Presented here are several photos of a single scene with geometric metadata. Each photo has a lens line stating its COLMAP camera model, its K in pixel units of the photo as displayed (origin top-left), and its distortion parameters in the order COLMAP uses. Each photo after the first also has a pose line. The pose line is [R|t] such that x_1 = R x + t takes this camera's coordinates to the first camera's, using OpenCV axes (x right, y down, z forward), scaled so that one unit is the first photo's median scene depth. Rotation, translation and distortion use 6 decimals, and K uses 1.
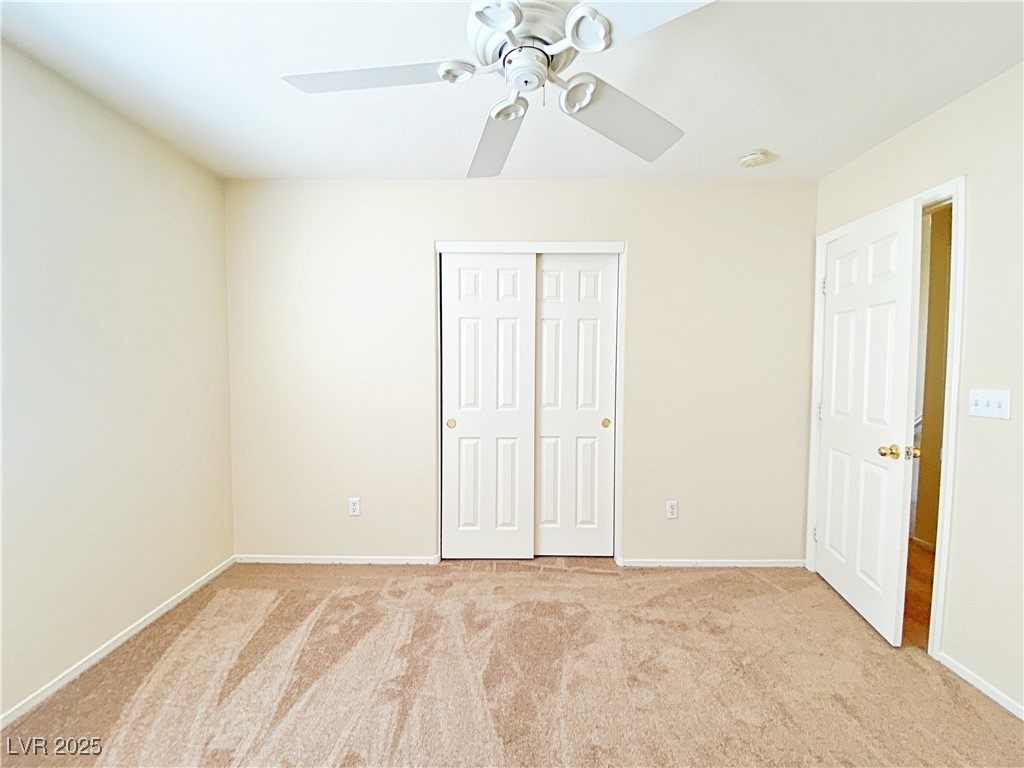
lens RADIAL K [[443.9, 0, 509.3], [0, 443.9, 377.3], [0, 0, 1]] dist [0.014550, -0.008963]
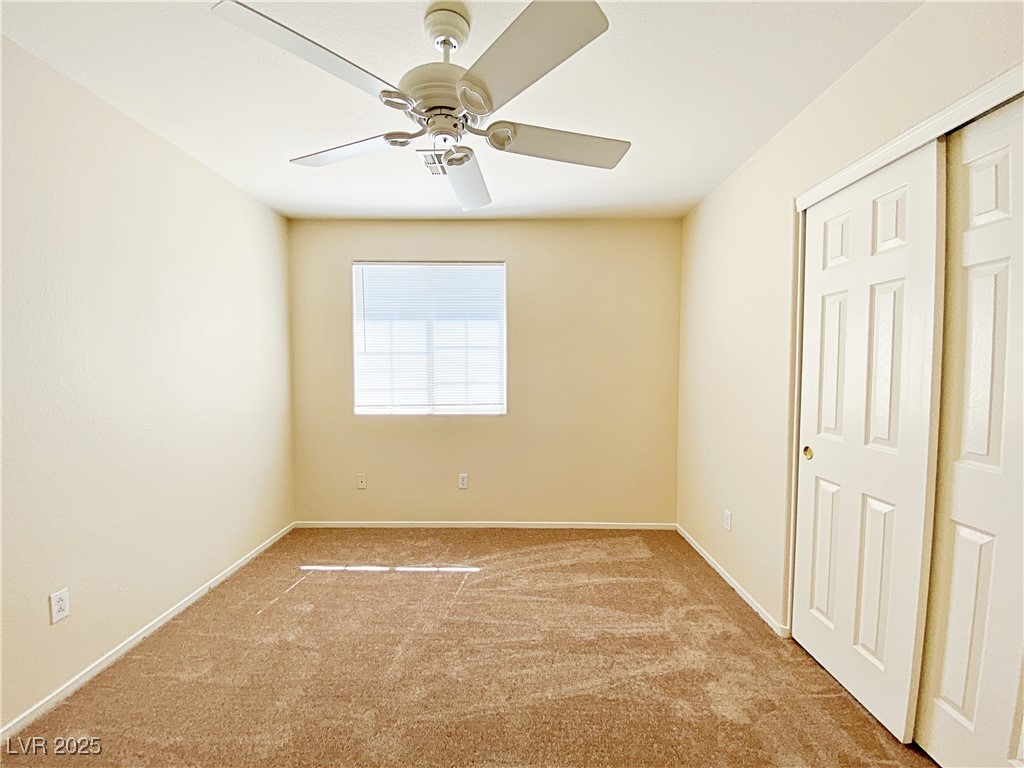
lens RADIAL K [[443.9, 0, 515.5], [0, 443.9, 384.2], [0, 0, 1]] dist [0.014550, -0.008963]
pose [[-0.013859, 0.043549, -0.998955, 0.705750], [-0.043839, 0.998064, 0.044118, -0.016725], [0.998943, 0.044404, -0.011923, 0.682922]]
